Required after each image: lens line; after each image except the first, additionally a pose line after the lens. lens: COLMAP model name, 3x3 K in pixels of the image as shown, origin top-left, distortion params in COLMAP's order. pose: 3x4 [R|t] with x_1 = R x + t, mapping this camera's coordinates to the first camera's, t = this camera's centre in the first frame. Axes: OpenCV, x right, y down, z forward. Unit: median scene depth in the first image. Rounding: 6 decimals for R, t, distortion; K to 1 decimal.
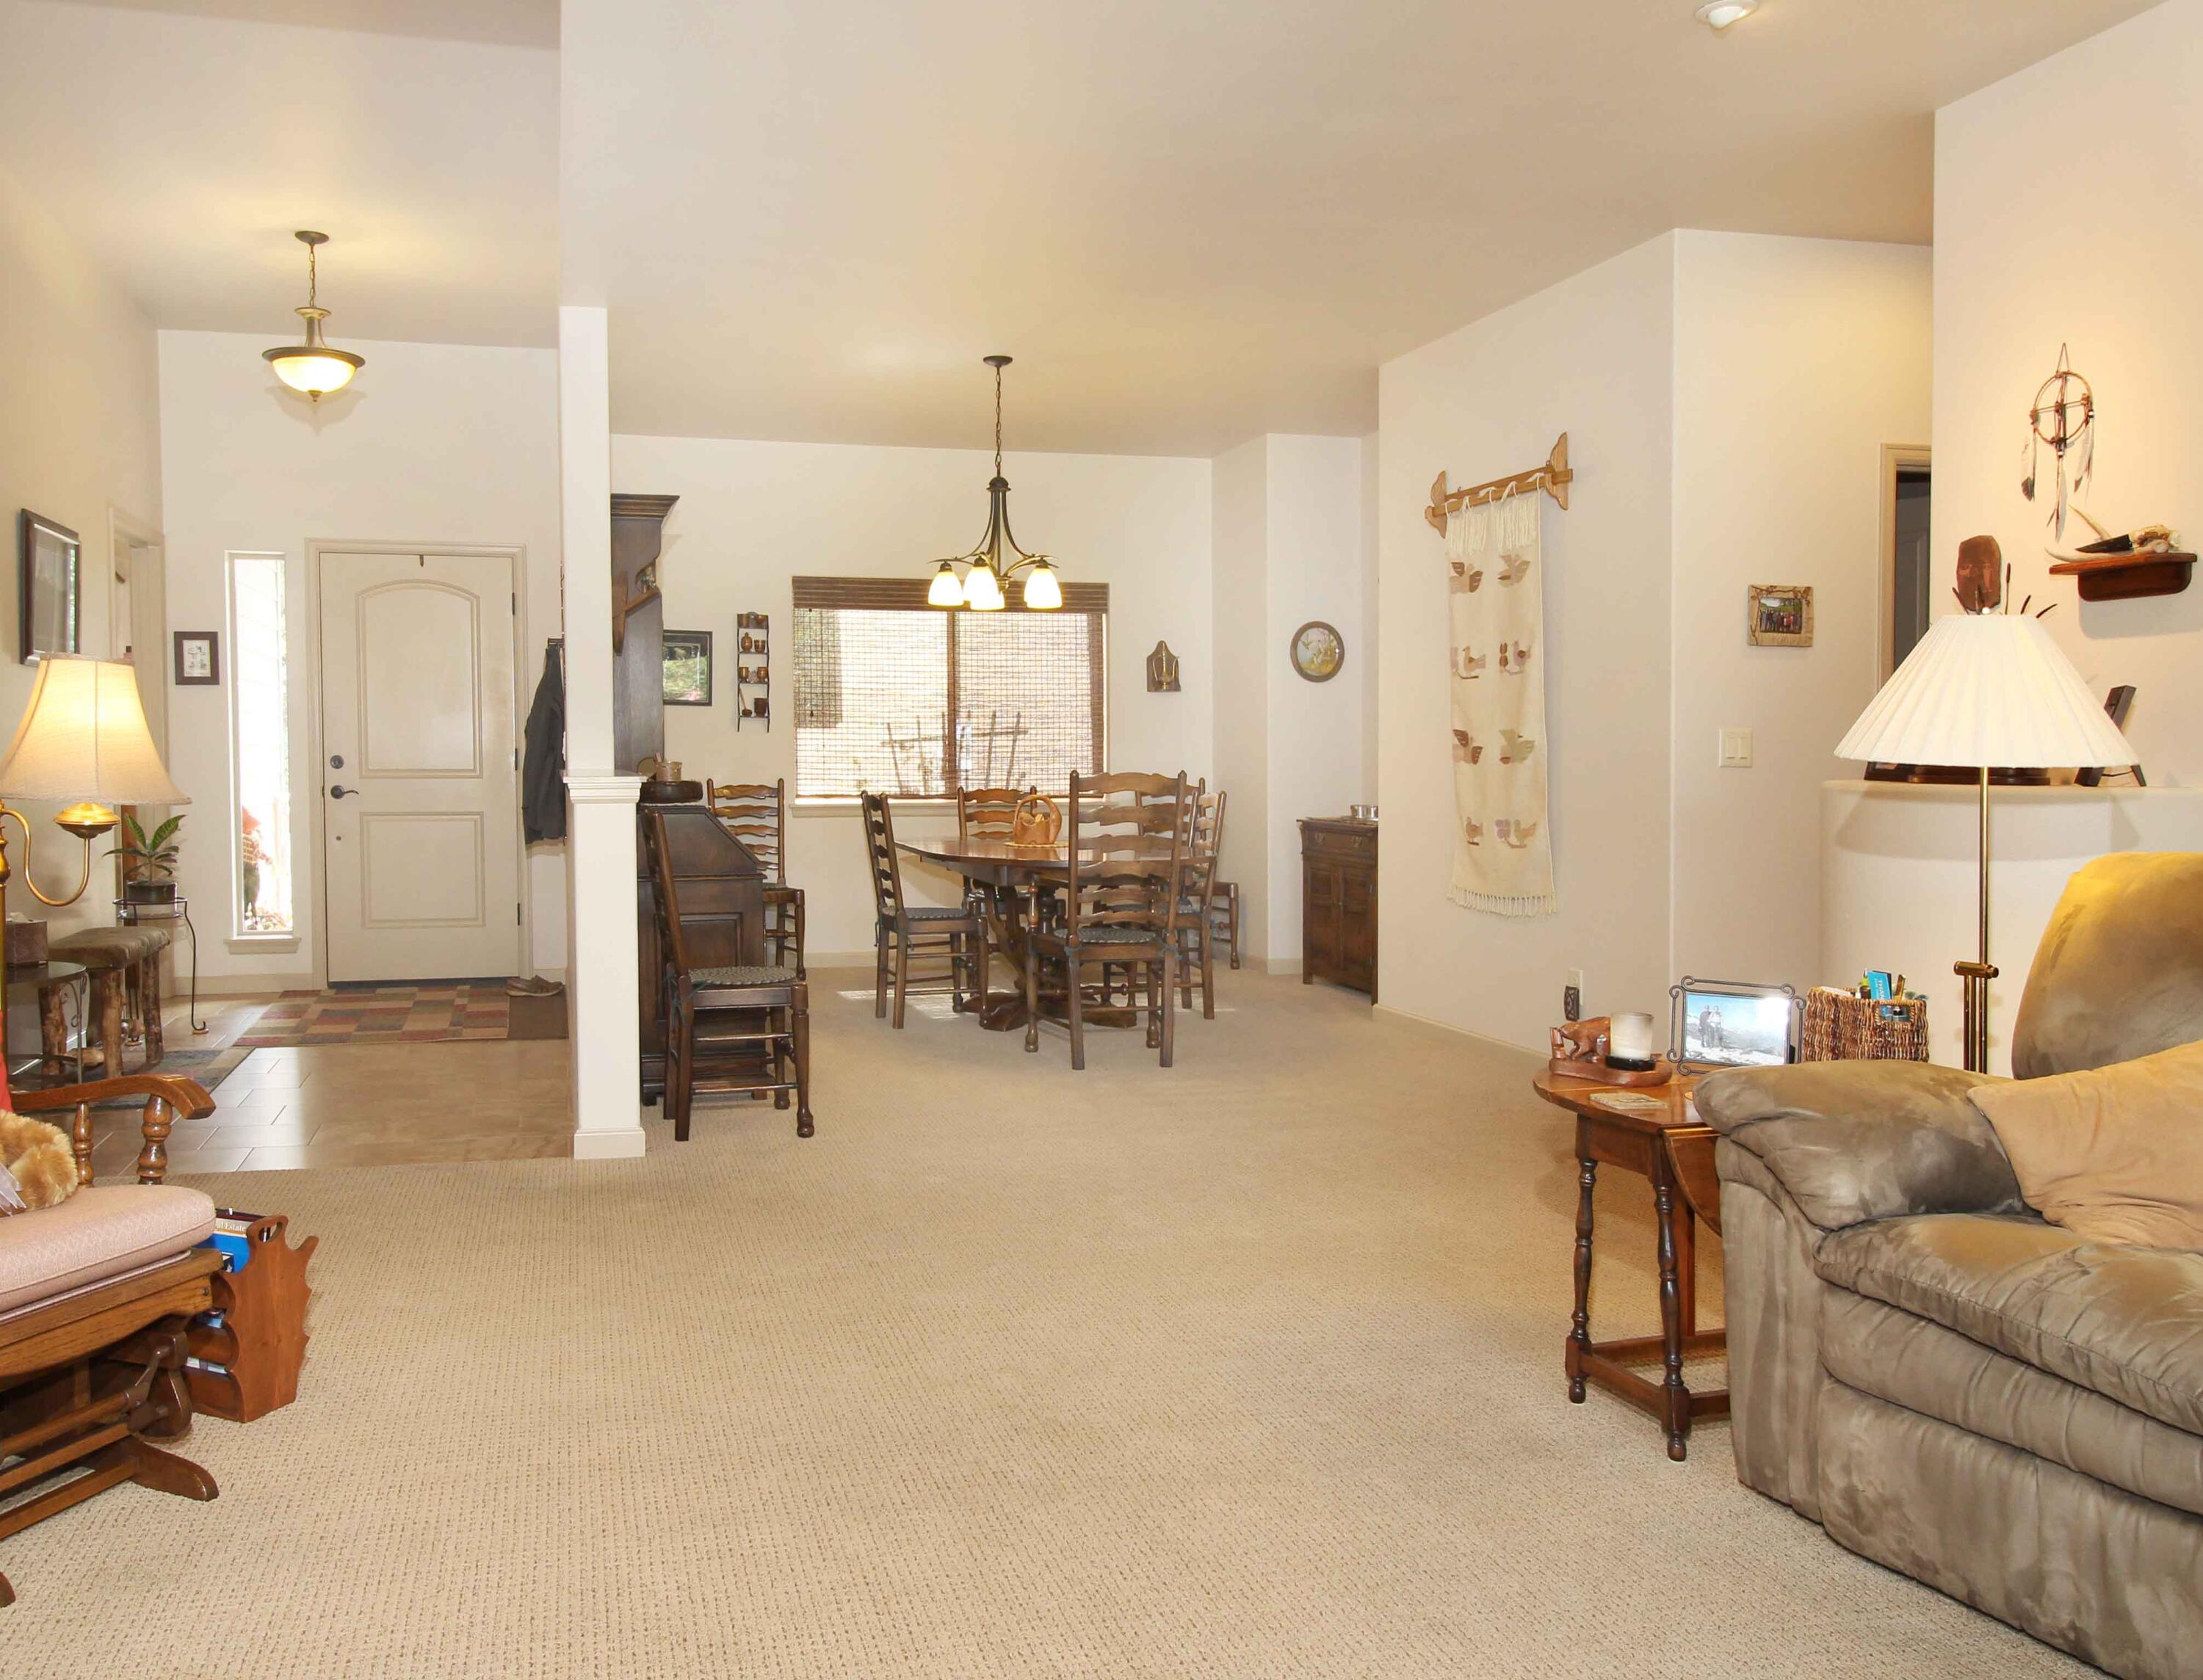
lens RADIAL K [[1963.7, 0, 1099.5], [0, 1963.7, 832.1], [0, 0, 1]] dist [-0.017646, -0.009532]
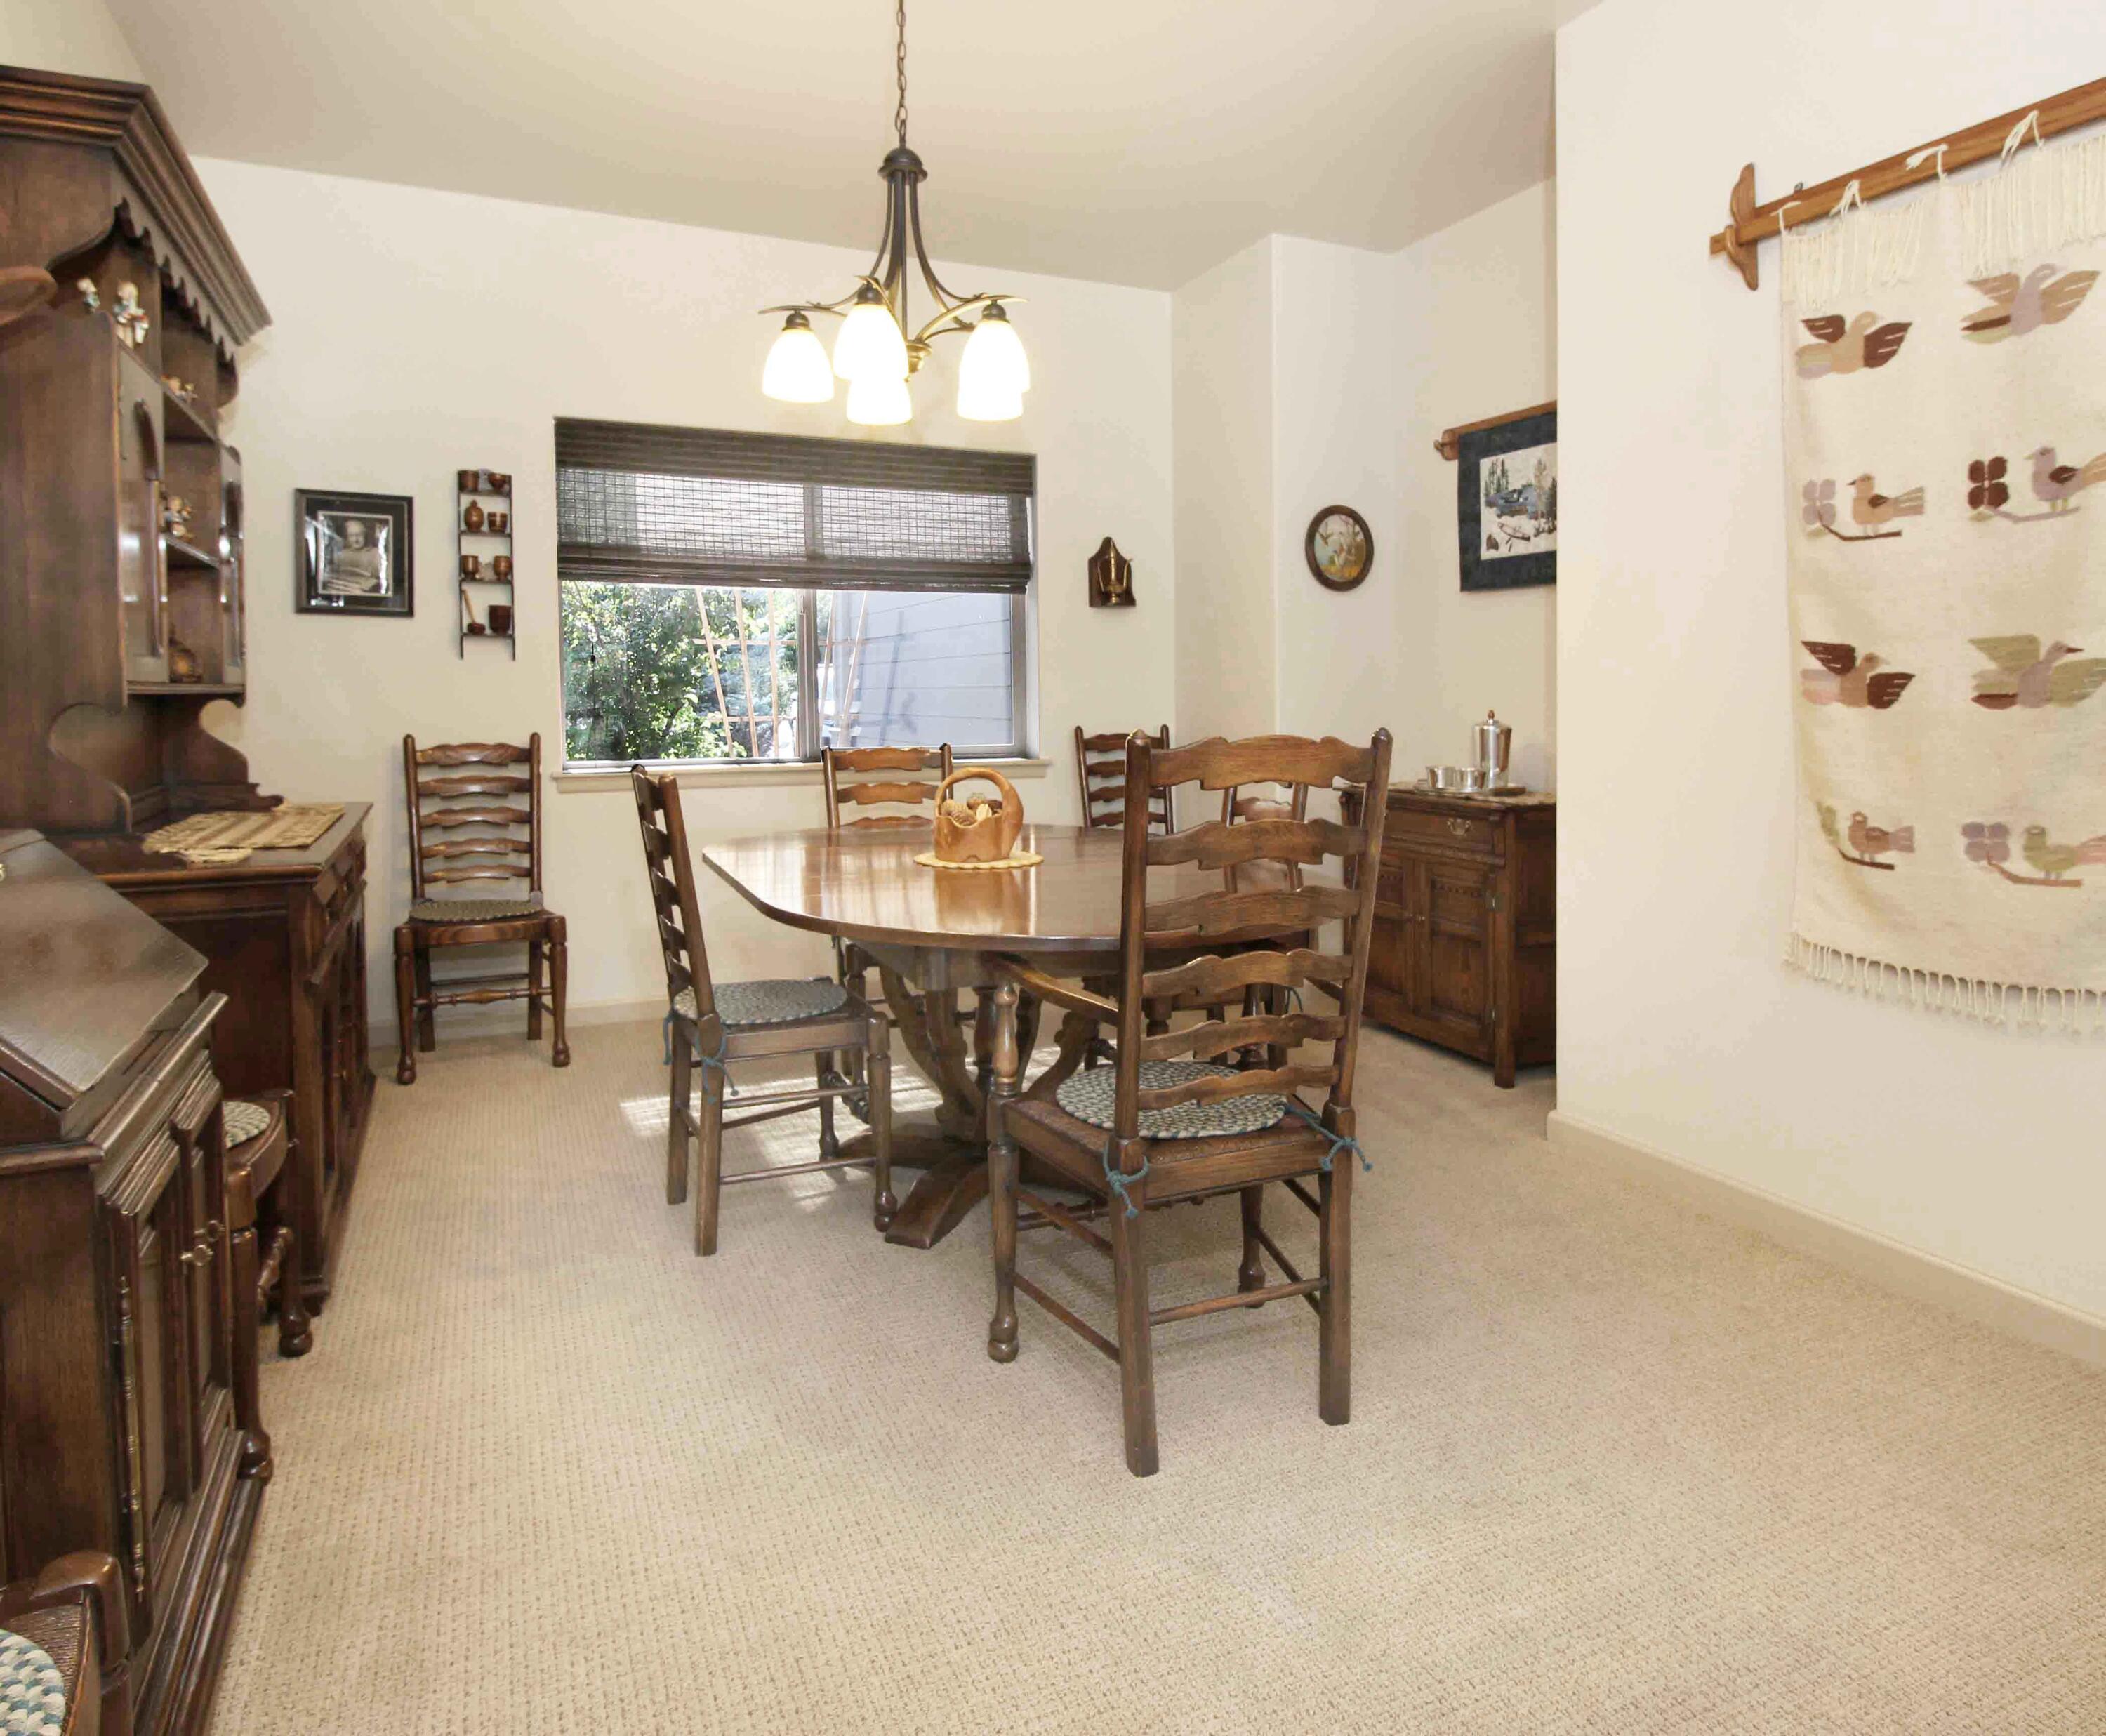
lens RADIAL K [[1445.6, 0, 1194.5], [0, 1445.6, 739.1], [0, 0, 1]] dist [-0.010794, -0.003785]
pose [[0.983382, -0.009968, 0.181272, -0.038254], [0.011486, 0.999907, -0.007330, -0.019984], [-0.181182, 0.009290, 0.983406, 0.511969]]
